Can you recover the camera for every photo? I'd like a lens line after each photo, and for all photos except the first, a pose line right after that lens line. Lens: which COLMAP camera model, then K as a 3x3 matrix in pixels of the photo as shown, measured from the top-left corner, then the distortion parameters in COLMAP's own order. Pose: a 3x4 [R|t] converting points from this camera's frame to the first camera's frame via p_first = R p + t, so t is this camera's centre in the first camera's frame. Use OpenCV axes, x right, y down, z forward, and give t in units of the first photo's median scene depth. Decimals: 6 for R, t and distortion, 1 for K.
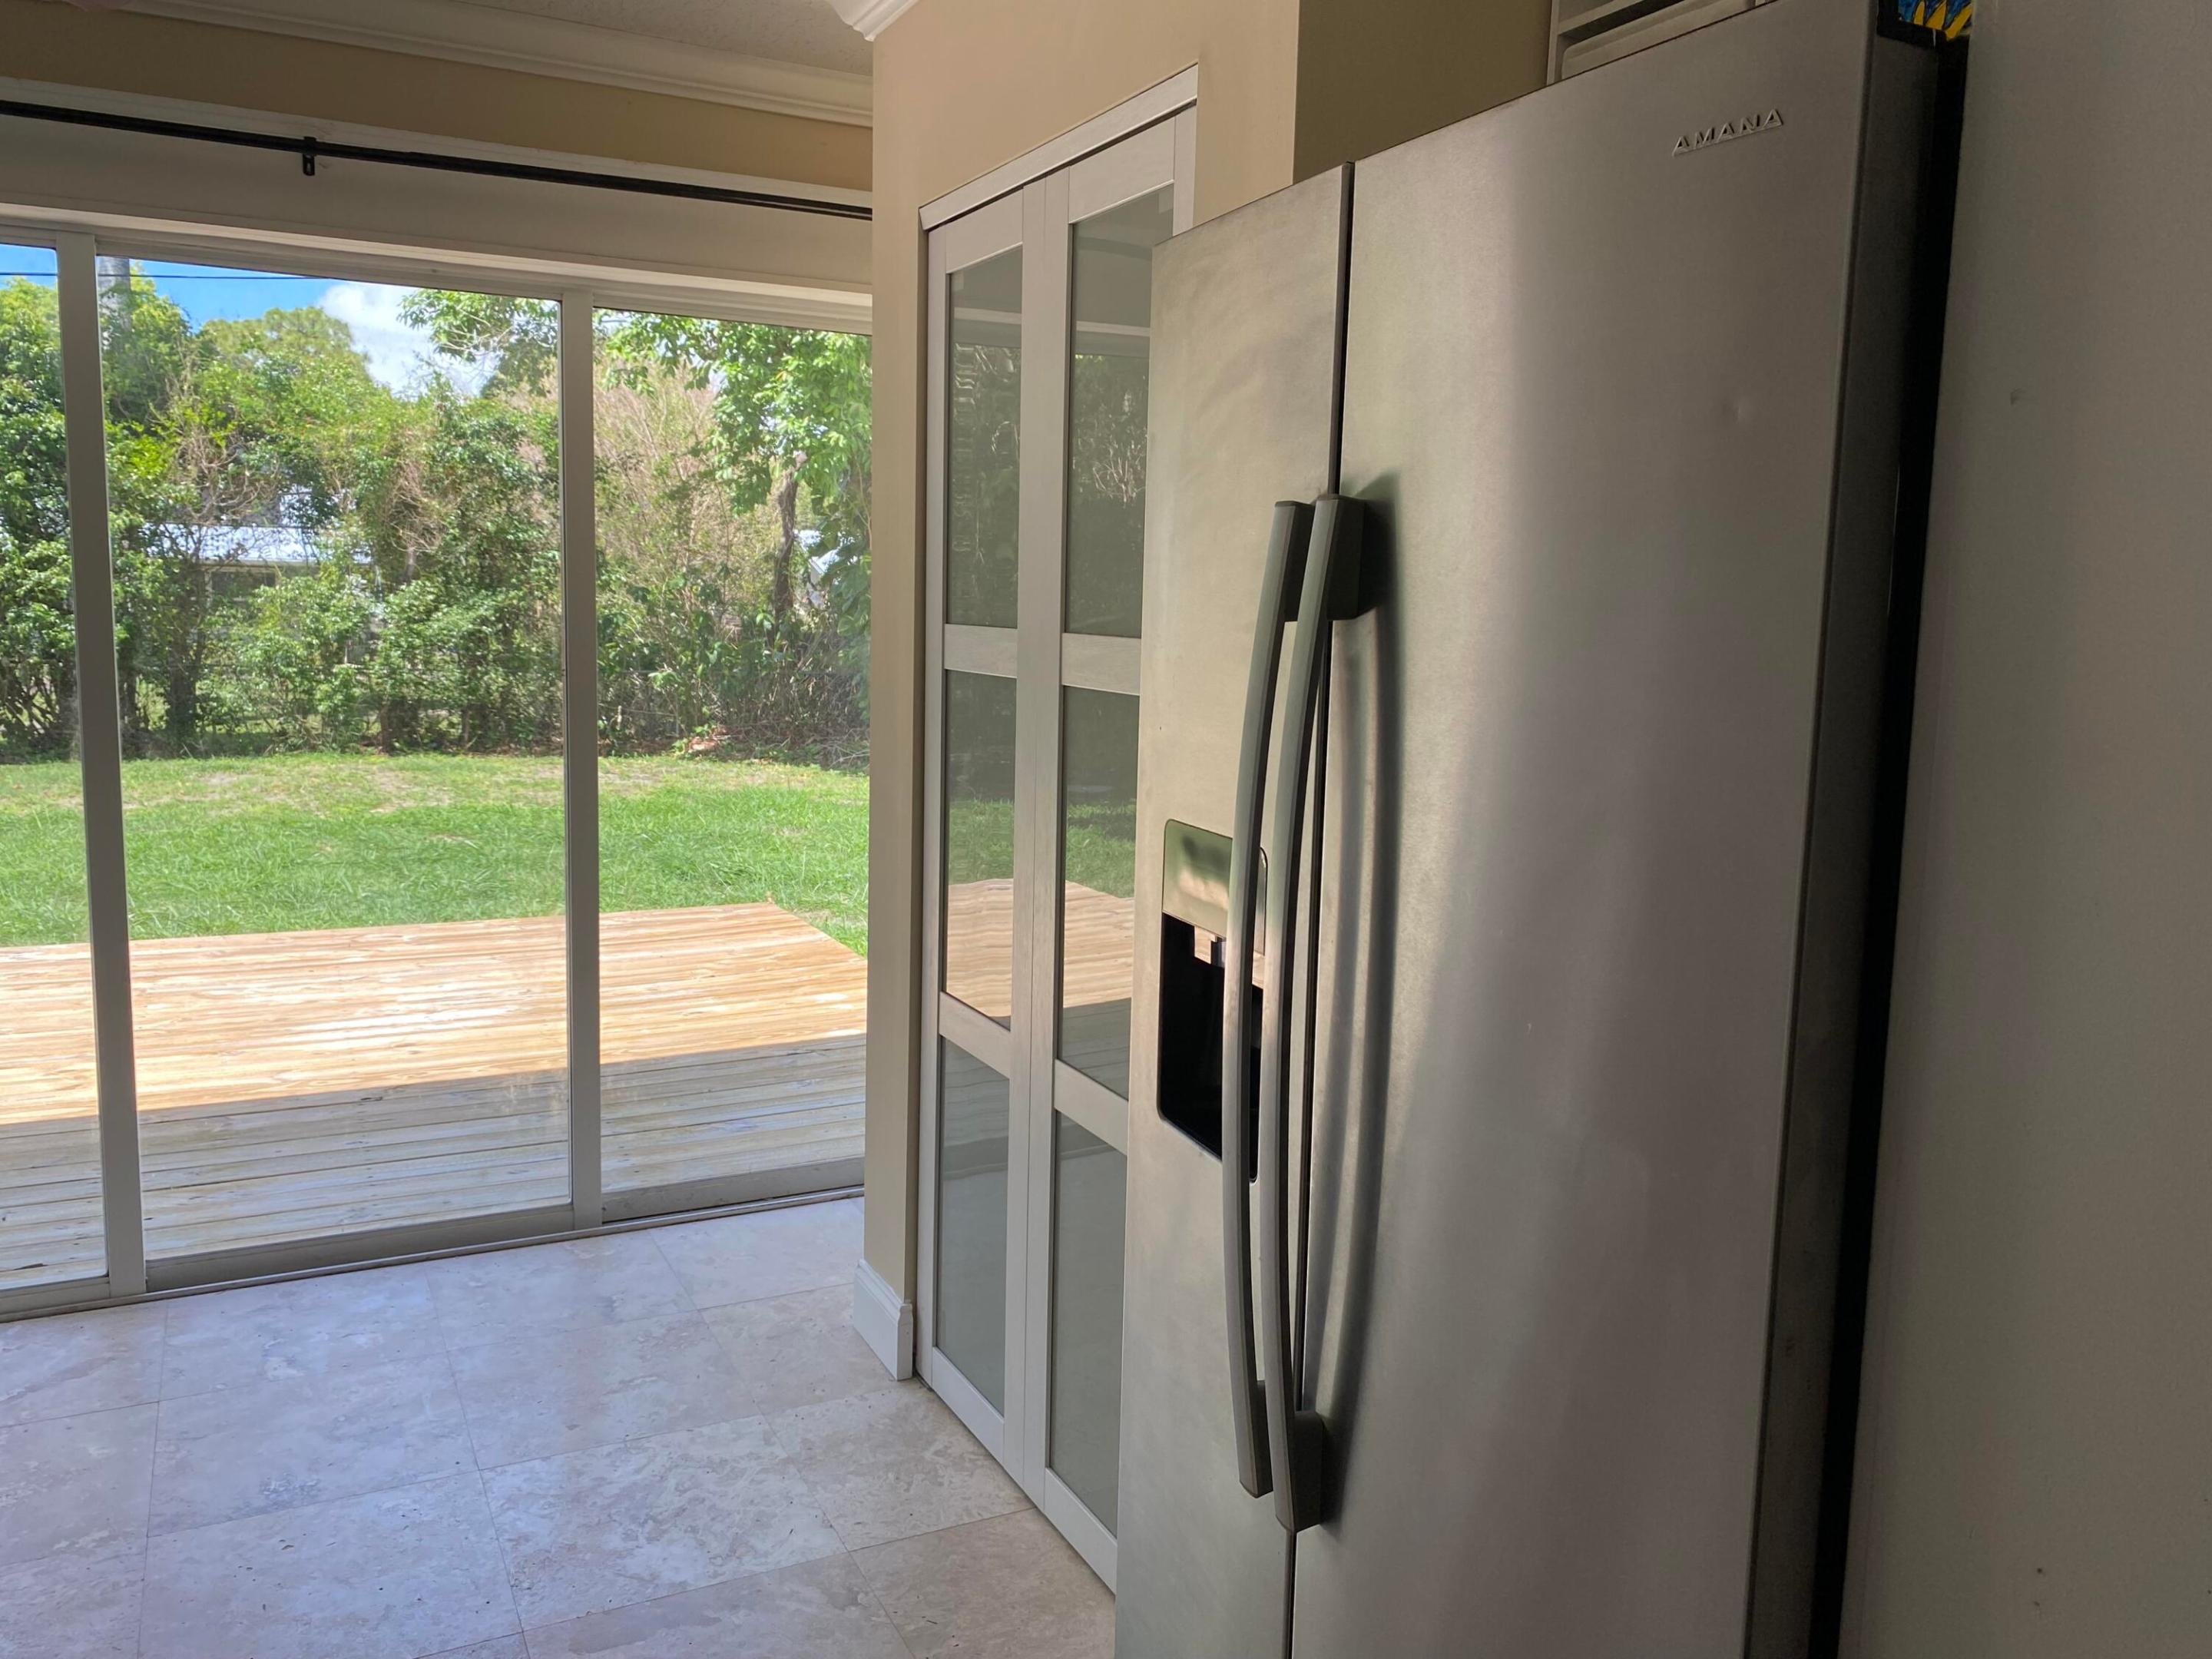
lens RADIAL K [[1720.0, 0, 1105.5], [0, 1720.0, 796.0], [0, 0, 1]] dist [0.000371, -0.045673]
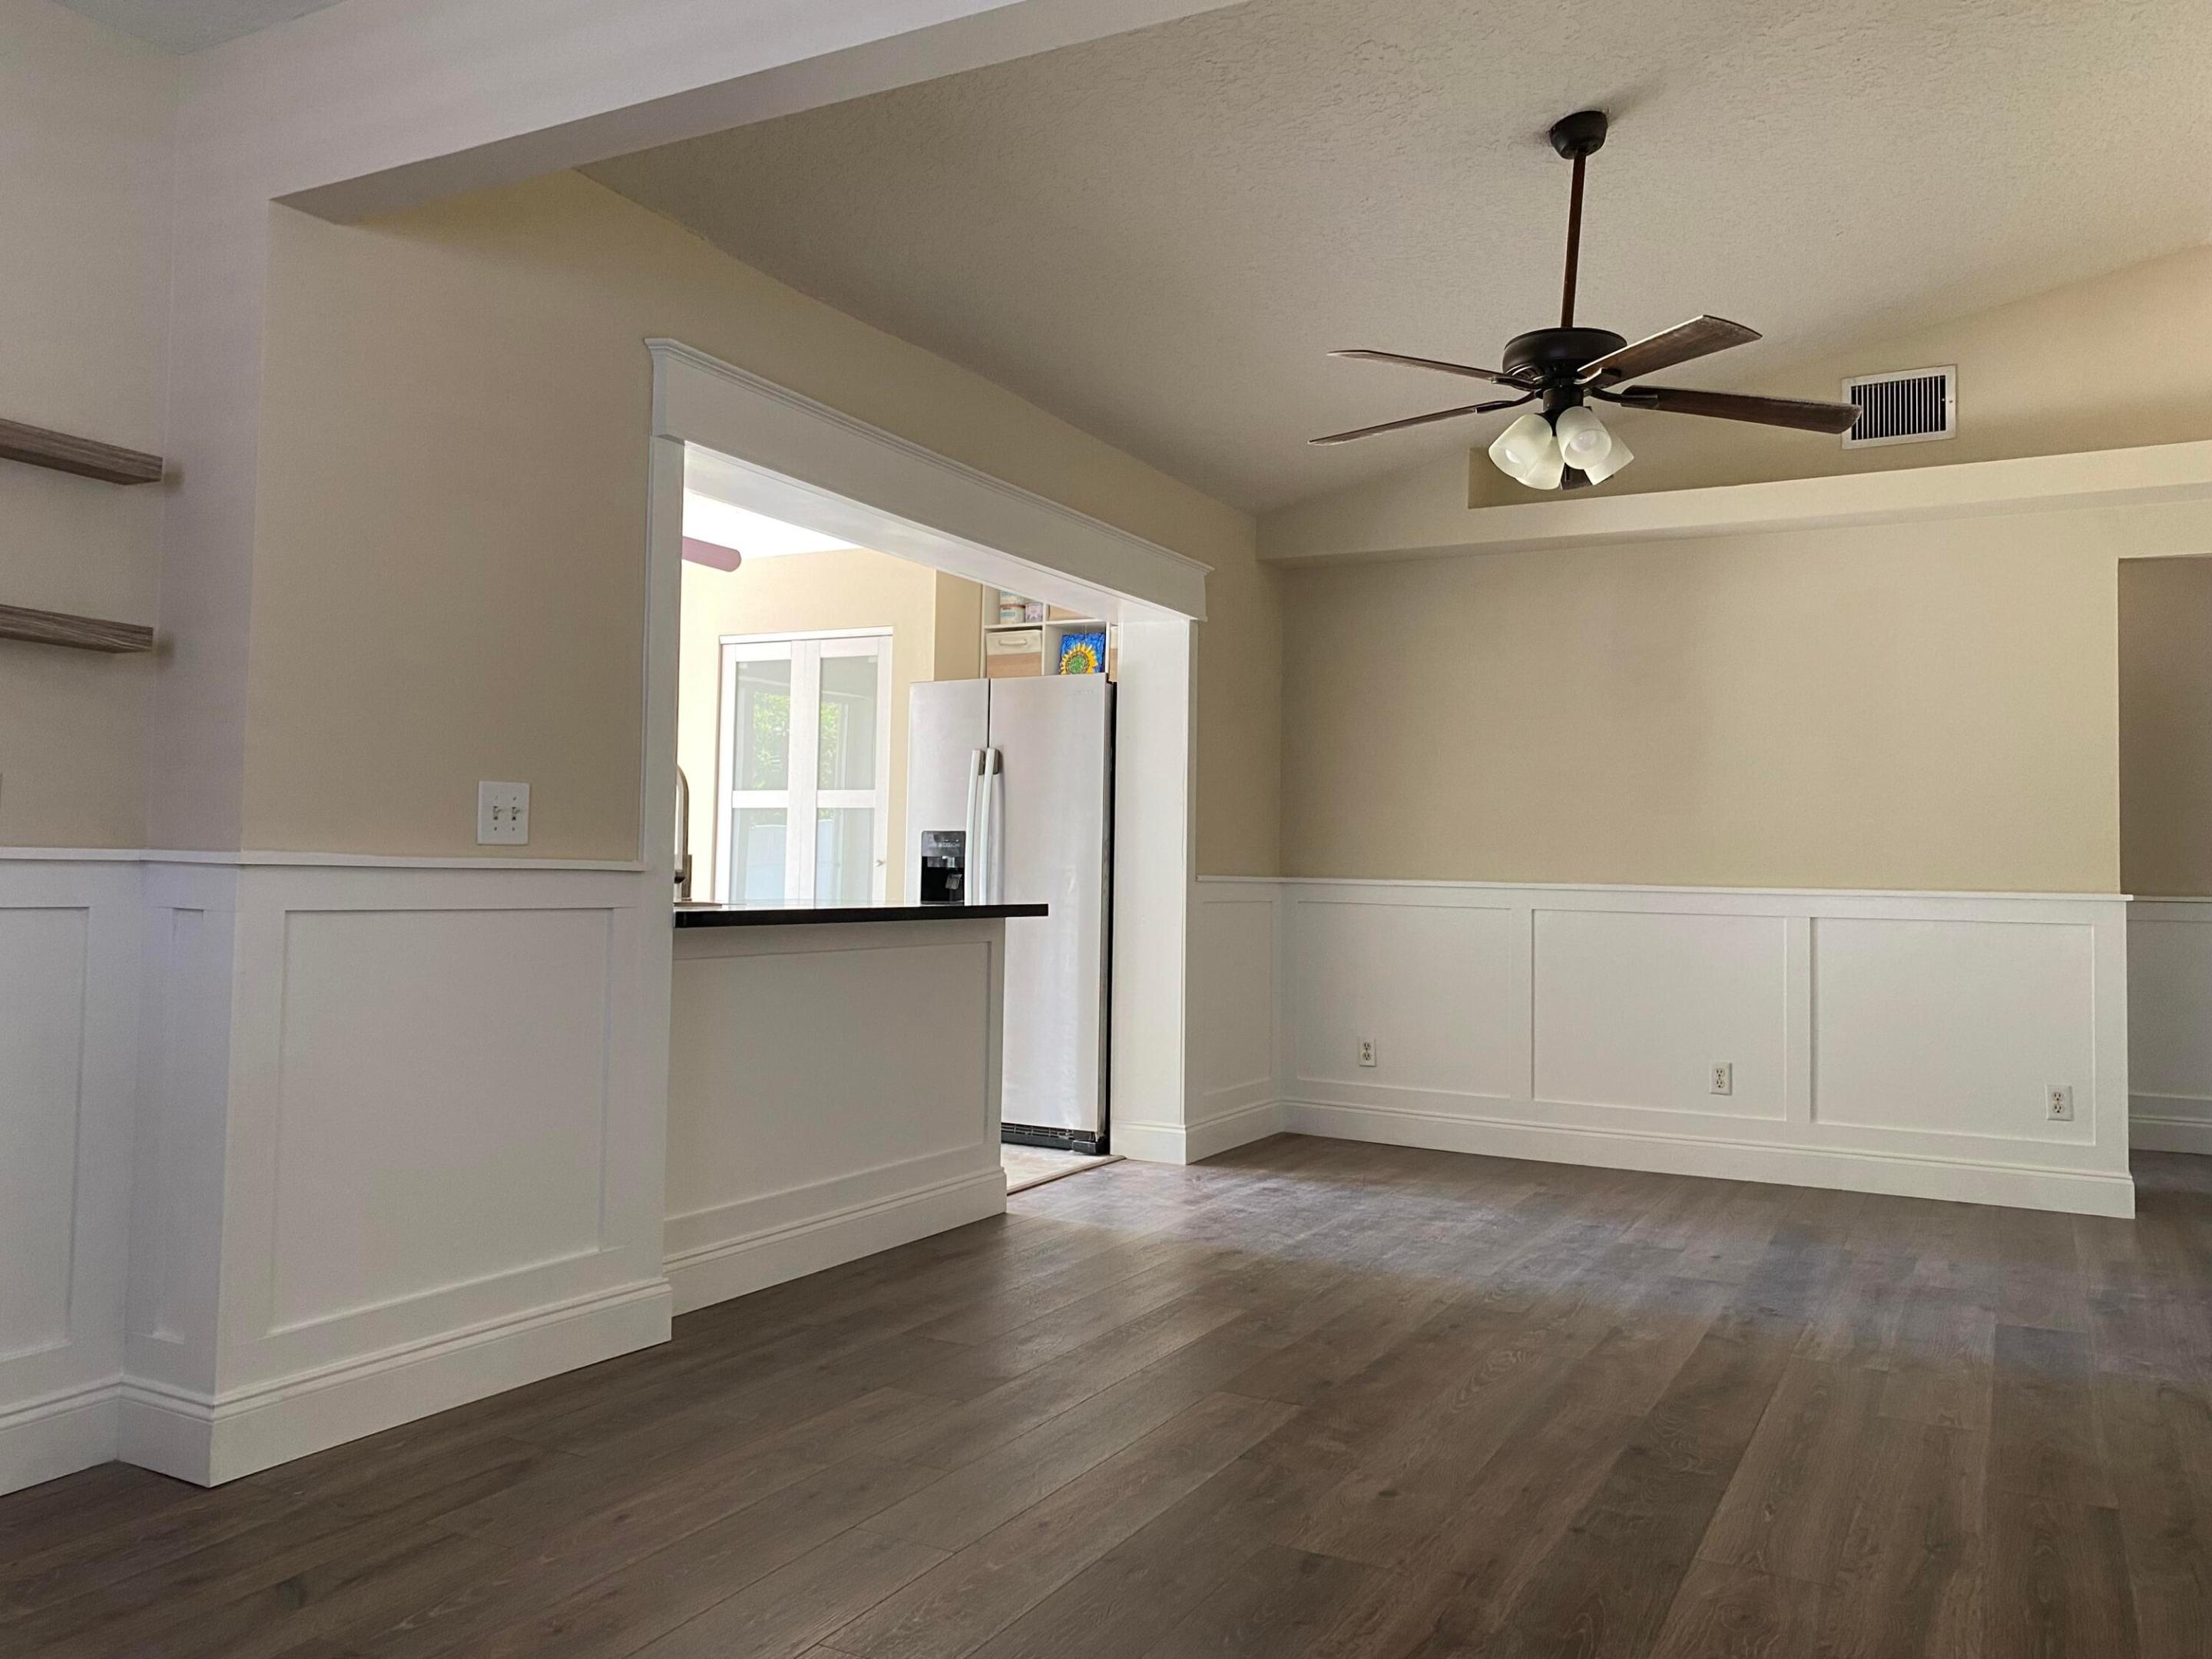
lens RADIAL K [[1674.5, 0, 1091.0], [0, 1674.5, 820.3], [0, 0, 1]] dist [0.002765, -0.003944]
pose [[0.824903, 0.008182, 0.565215, -0.166719], [0.069482, 0.990845, -0.115749, 0.042184], [-0.560988, 0.134754, 0.816783, -0.212319]]
